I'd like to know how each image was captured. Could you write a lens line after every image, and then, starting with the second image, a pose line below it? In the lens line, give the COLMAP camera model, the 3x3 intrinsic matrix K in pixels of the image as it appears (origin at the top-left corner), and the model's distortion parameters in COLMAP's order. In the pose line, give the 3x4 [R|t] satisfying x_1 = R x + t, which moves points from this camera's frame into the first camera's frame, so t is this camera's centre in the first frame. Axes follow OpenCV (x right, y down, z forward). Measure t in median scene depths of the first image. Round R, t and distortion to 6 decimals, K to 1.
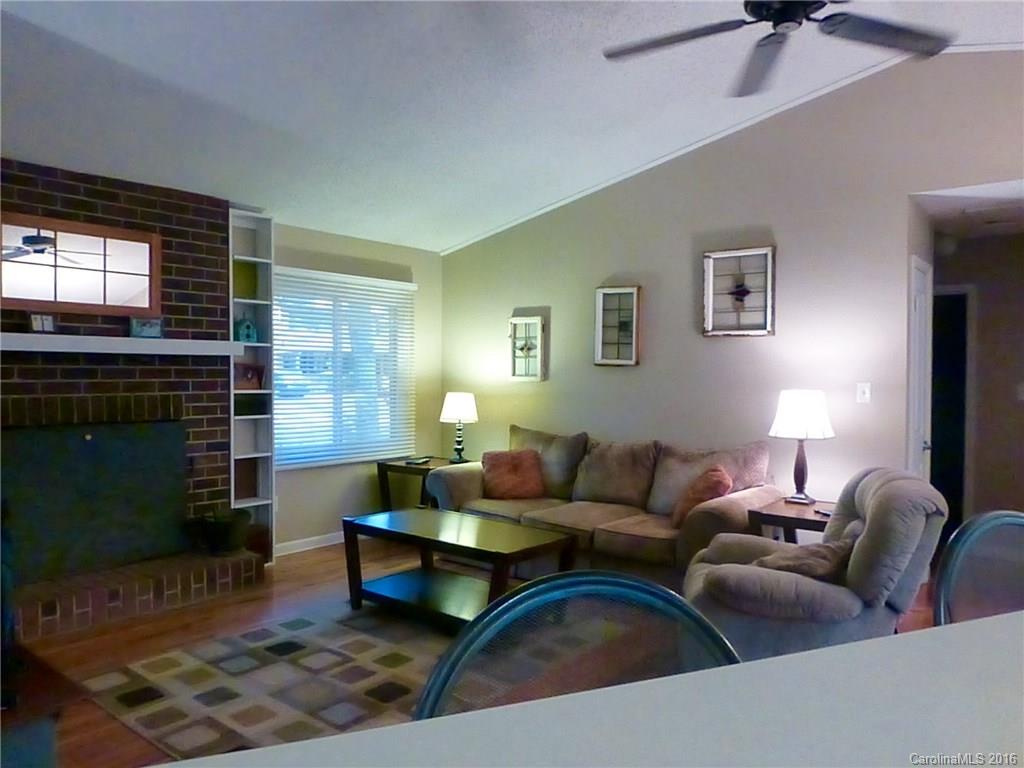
lens RADIAL K [[741.2, 0, 510.2], [0, 741.2, 385.1], [0, 0, 1]] dist [-0.041984, 0.005461]
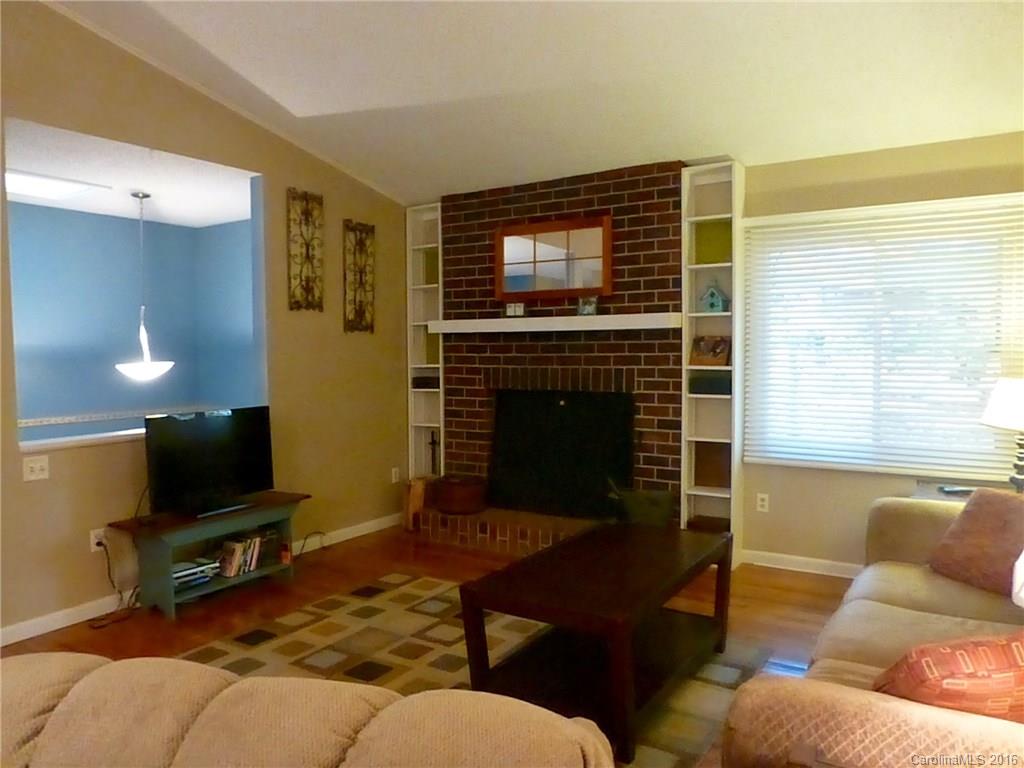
lens RADIAL K [[741.2, 0, 510.2], [0, 741.2, 380.4], [0, 0, 1]] dist [-0.041984, 0.005461]
pose [[0.106866, 0.039596, -0.993485, 0.557367], [-0.006729, 0.999213, 0.039101, -0.009859], [0.994251, 0.002507, 0.107048, 0.730513]]
